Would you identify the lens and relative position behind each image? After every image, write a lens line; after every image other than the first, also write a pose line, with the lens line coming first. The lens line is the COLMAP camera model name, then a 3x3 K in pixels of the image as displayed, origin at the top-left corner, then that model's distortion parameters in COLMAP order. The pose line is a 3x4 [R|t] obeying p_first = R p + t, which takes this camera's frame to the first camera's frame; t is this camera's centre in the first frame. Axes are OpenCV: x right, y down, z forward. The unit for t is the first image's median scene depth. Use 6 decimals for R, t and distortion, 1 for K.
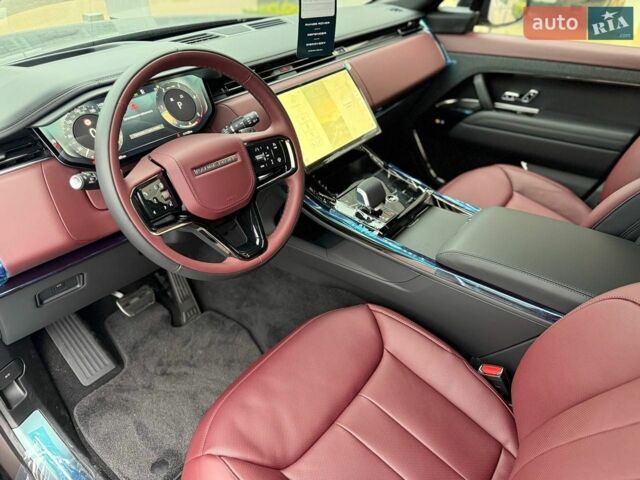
lens RADIAL K [[457.0, 0, 326.0], [0, 457.0, 239.6], [0, 0, 1]] dist [0.050886, -0.074240]
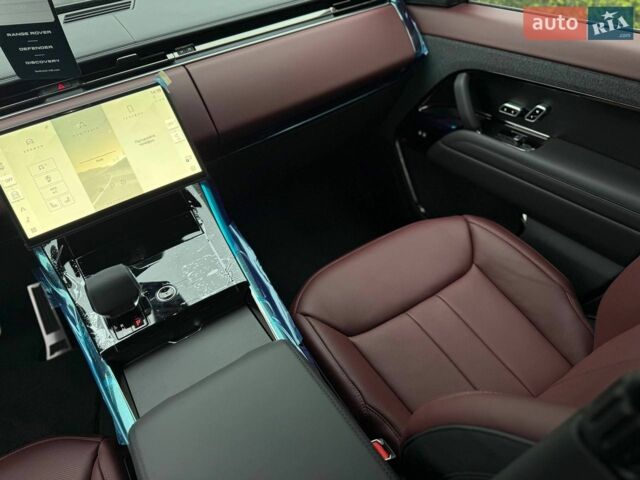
lens RADIAL K [[457.0, 0, 324.8], [0, 457.0, 237.4], [0, 0, 1]] dist [0.050886, -0.074240]
pose [[0.940157, 0.141554, -0.309947, 0.547393], [-0.106258, 0.986062, 0.128025, -0.274738], [0.323749, -0.087430, 0.942095, 0.437942]]
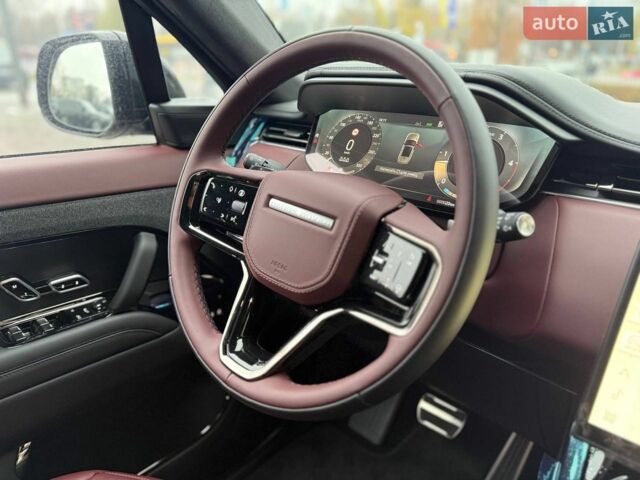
lens RADIAL K [[457.0, 0, 316.1], [0, 457.0, 244.6], [0, 0, 1]] dist [0.050886, -0.074240]
pose [[-0.073126, 0.359206, -0.930389, 0.223184], [-0.585242, 0.739924, 0.331669, -0.232024], [0.807555, 0.568756, 0.156115, 0.640983]]
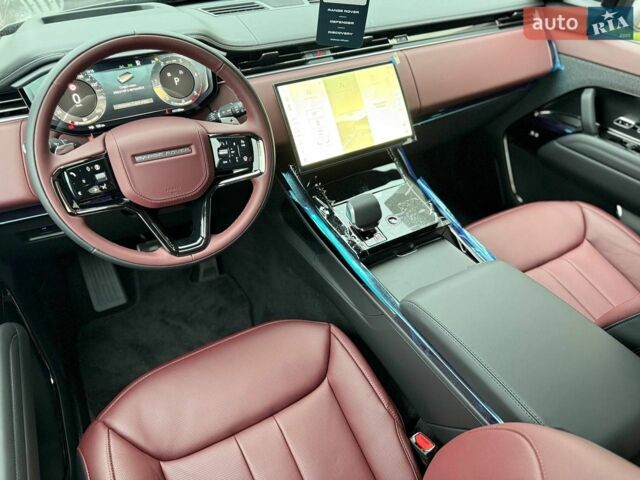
lens RADIAL K [[457.0, 0, 322.6], [0, 457.0, 243.6], [0, 0, 1]] dist [0.050886, -0.074240]
pose [[0.927556, 0.263641, -0.264826, 0.259159], [-0.236567, 0.962880, 0.129993, -0.126645], [0.289267, -0.057927, 0.955494, 0.101761]]
